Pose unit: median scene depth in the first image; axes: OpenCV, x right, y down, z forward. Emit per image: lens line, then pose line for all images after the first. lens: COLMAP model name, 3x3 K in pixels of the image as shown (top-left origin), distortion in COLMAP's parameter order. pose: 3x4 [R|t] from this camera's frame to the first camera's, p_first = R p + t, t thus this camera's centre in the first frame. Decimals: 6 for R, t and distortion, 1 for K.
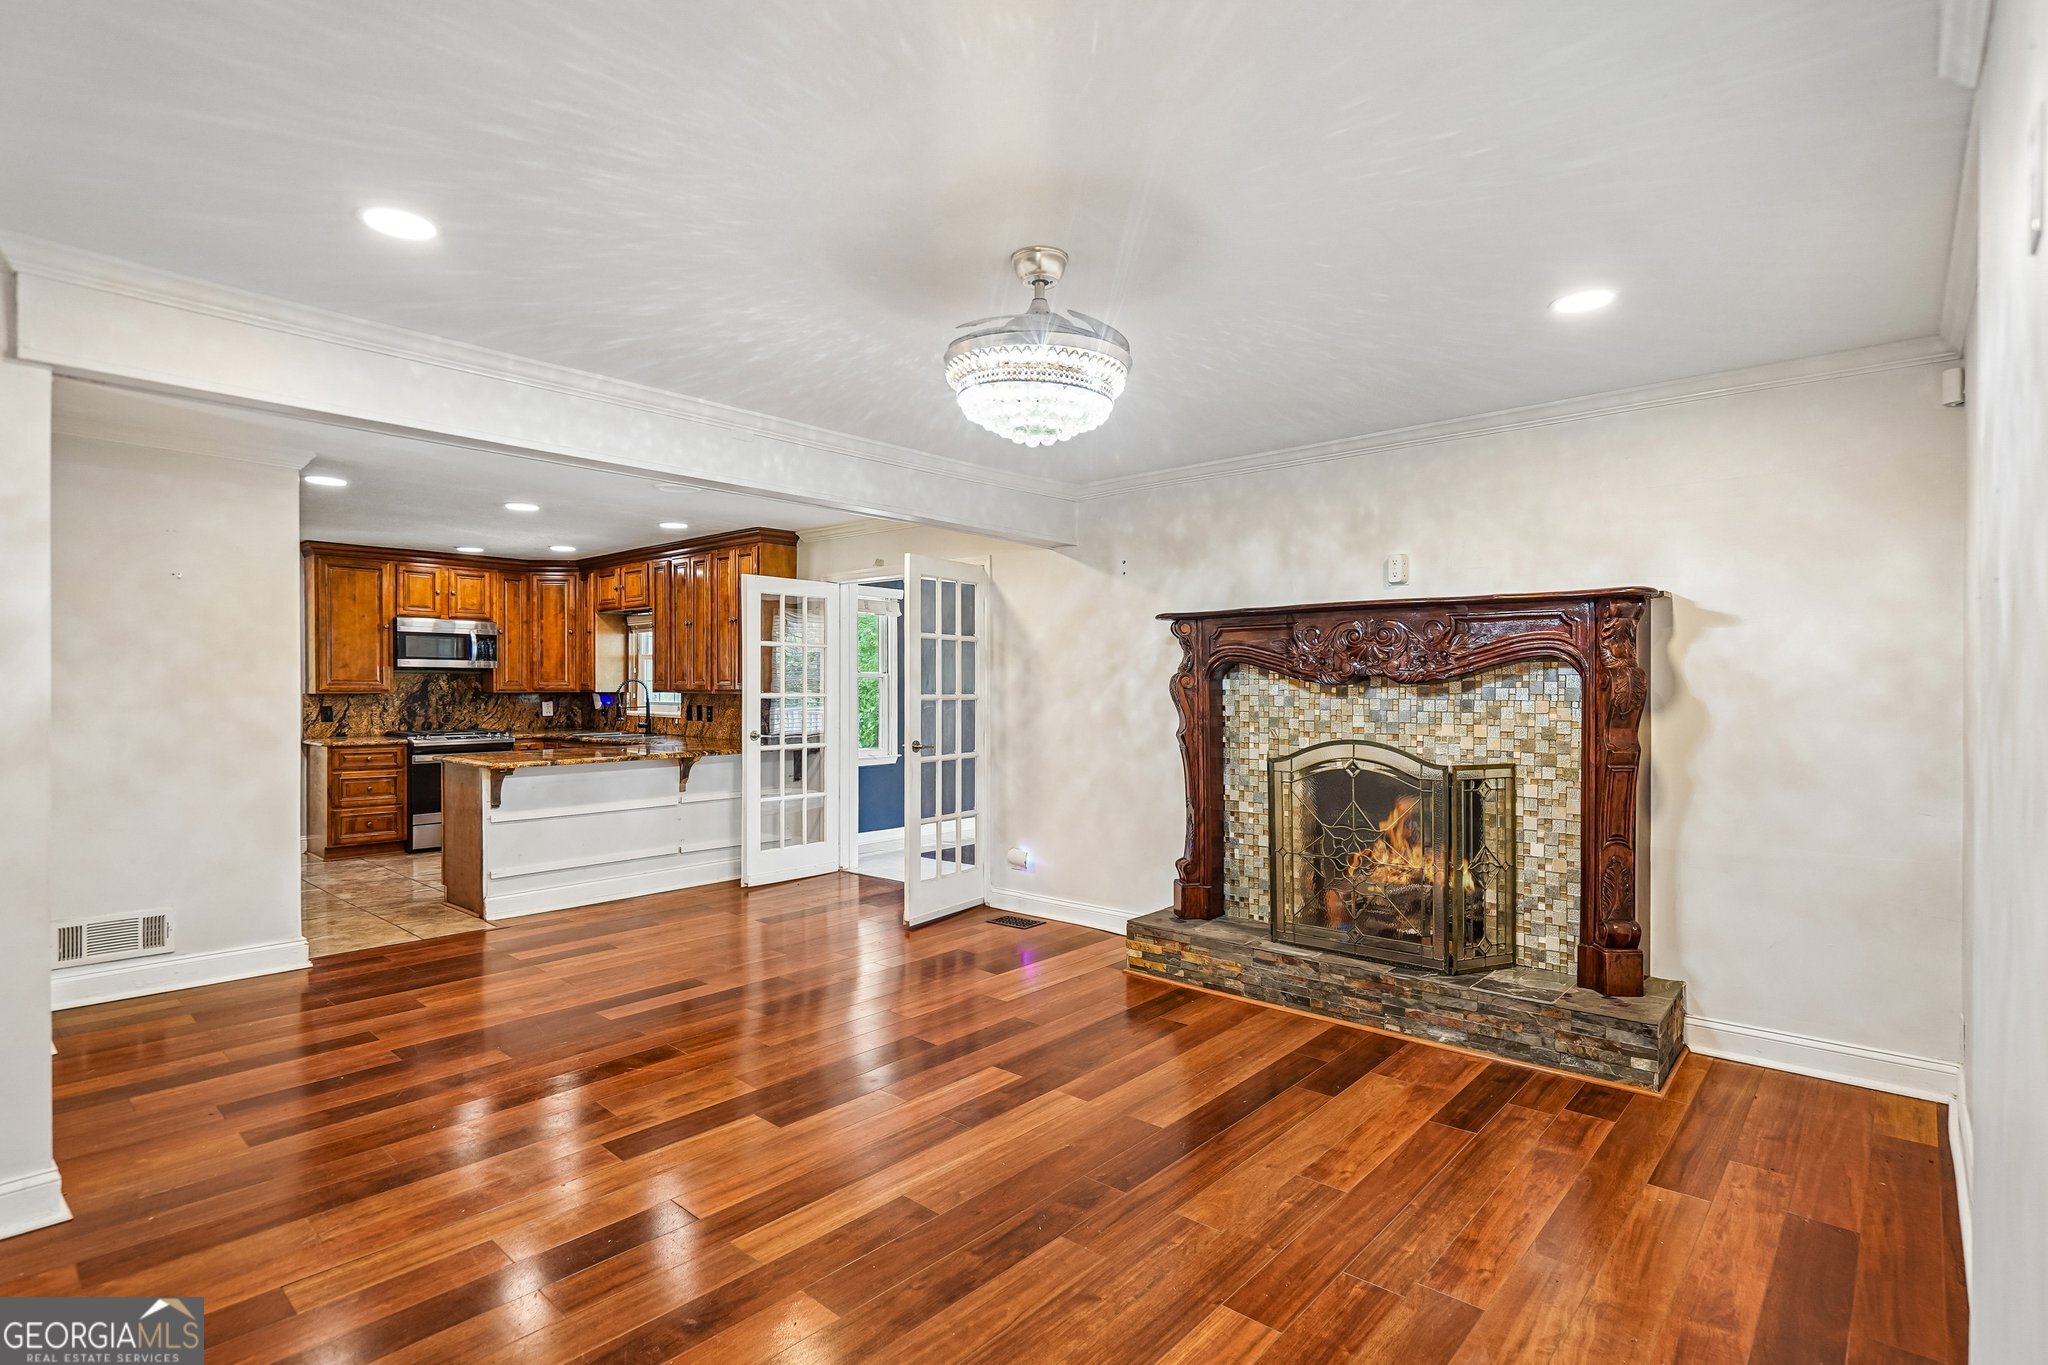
lens RADIAL K [[1000.9, 0, 1019.8], [0, 1000.9, 694.6], [0, 0, 1]] dist [0.005648, 0.001895]
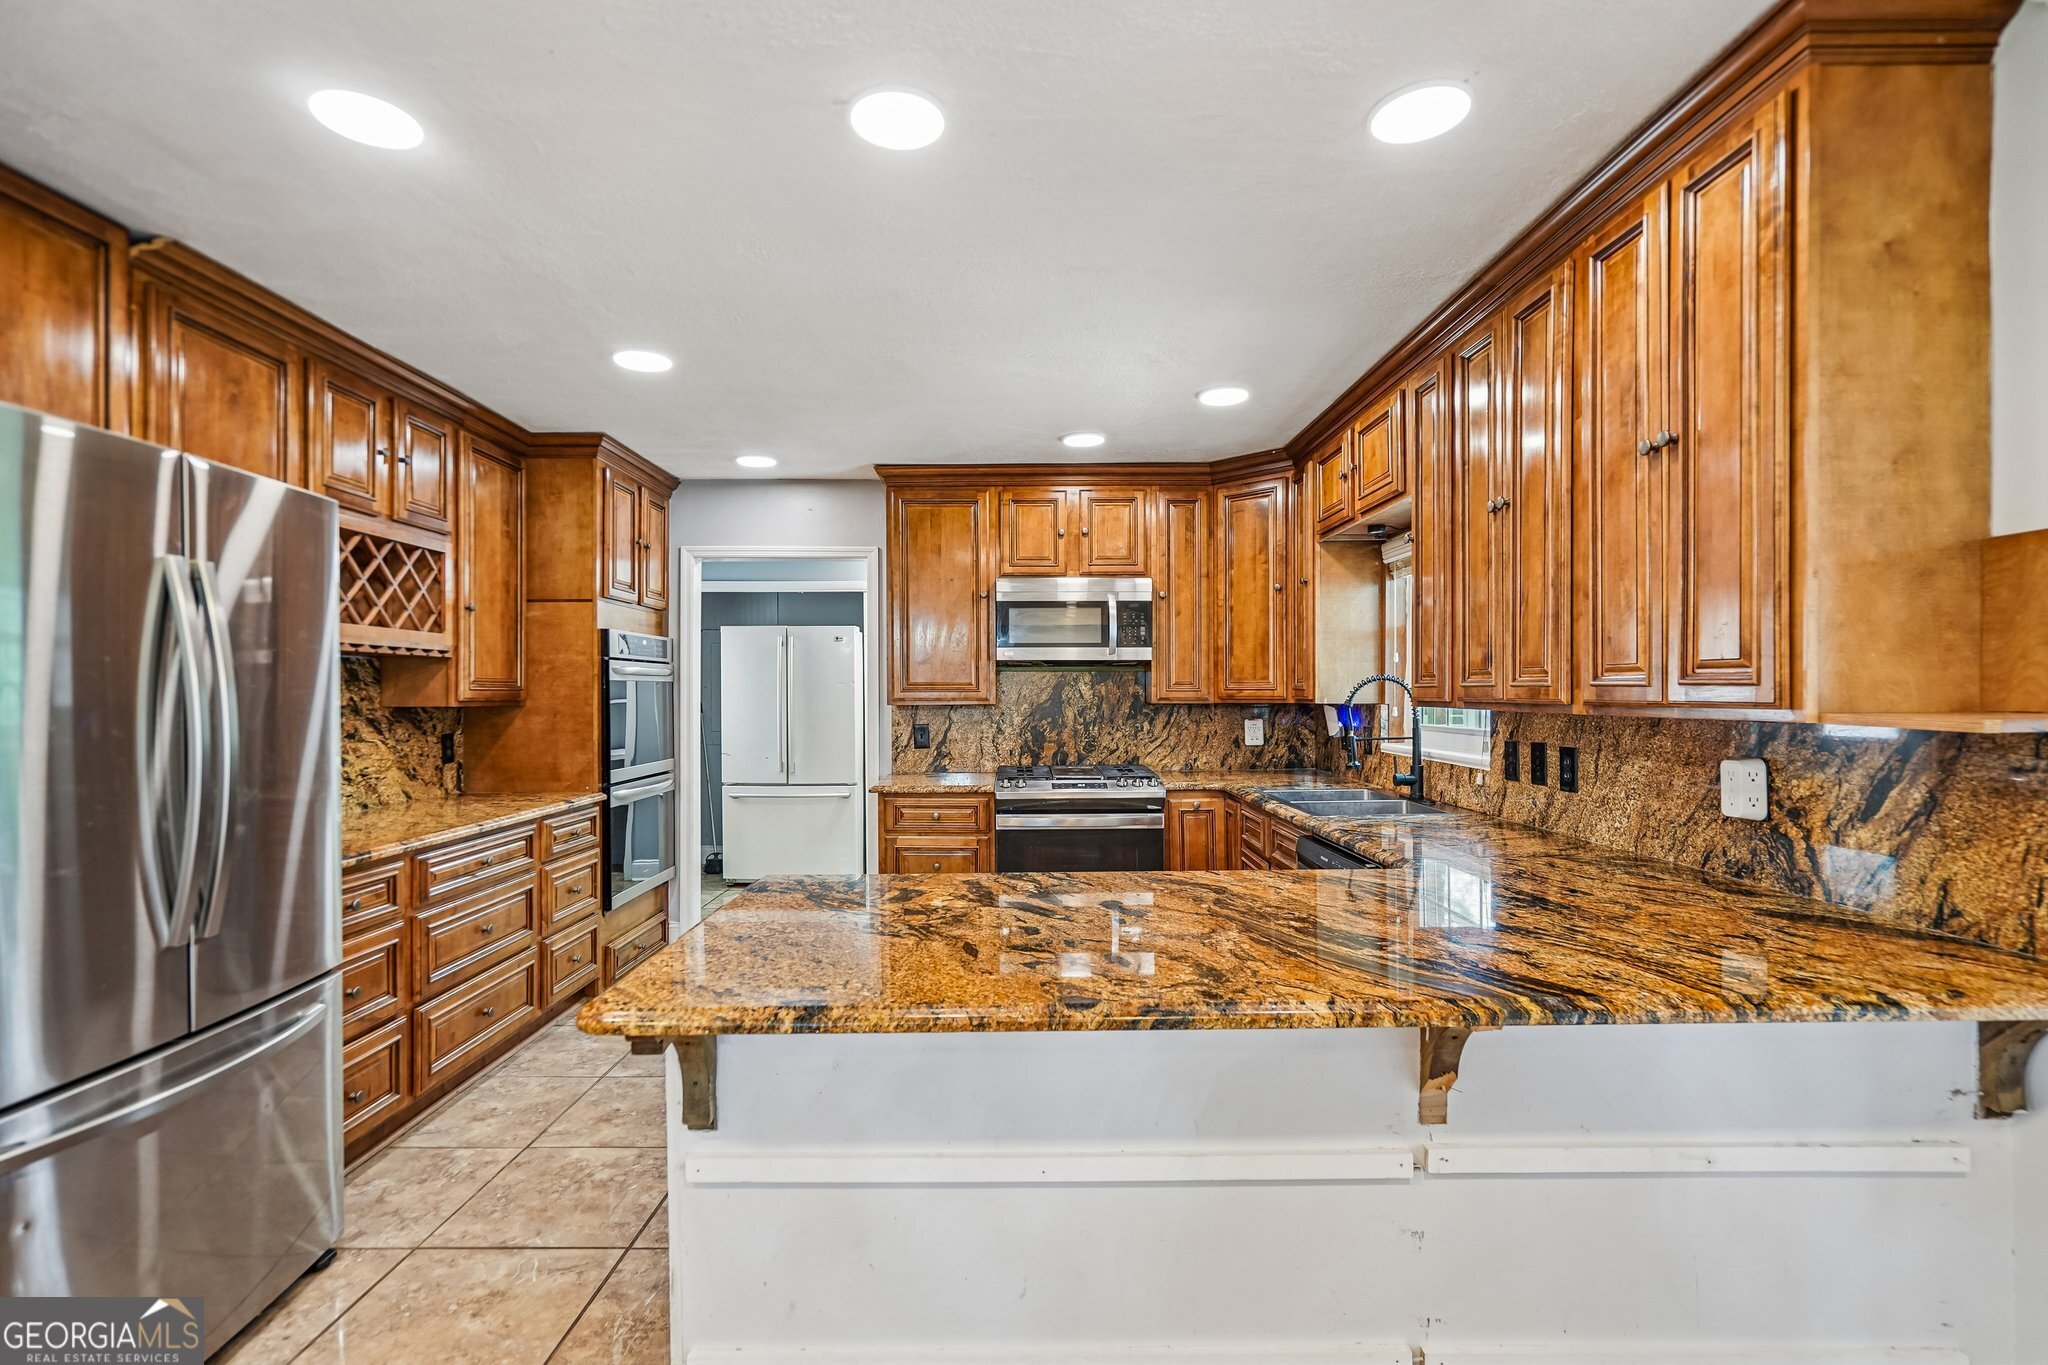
lens RADIAL K [[959.5, 0, 1024.1], [0, 959.5, 694.2], [0, 0, 1]] dist [0.001045, -0.001595]
pose [[0.676178, -0.001423, -0.736737, -0.186248], [-0.002354, 0.999989, -0.004092, -0.005203], [0.736735, 0.004501, 0.676167, 0.616531]]
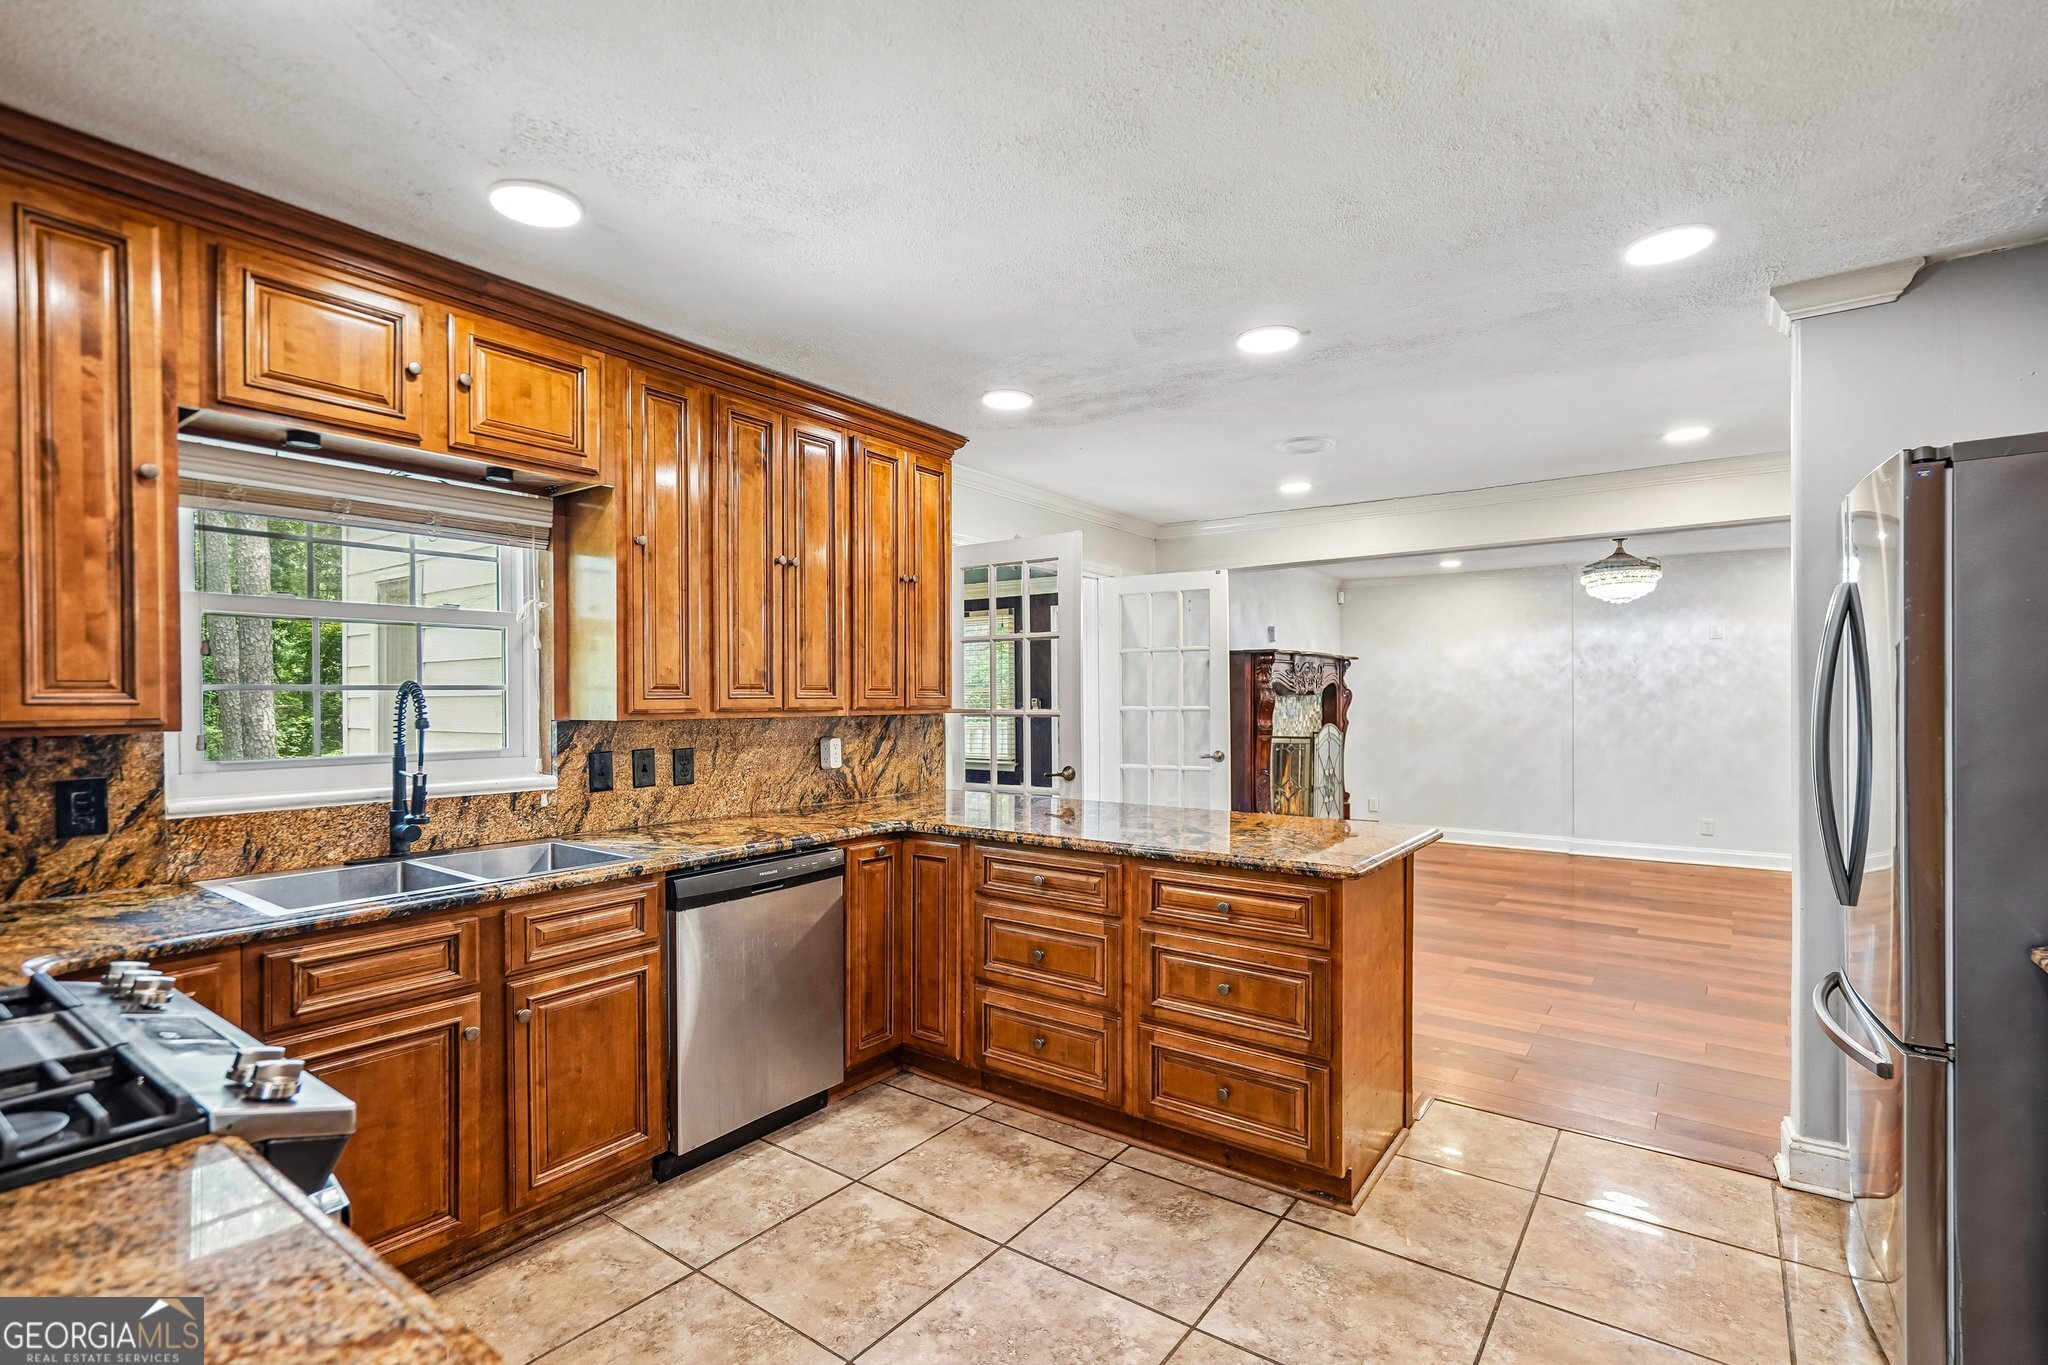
lens RADIAL K [[959.5, 0, 1022.2], [0, 959.5, 697.2], [0, 0, 1]] dist [0.001045, -0.001595]
pose [[-0.105147, -0.001723, 0.994455, -0.719126], [0.013013, 0.999910, 0.003109, -0.009843], [-0.994372, 0.013268, -0.105115, 0.877344]]
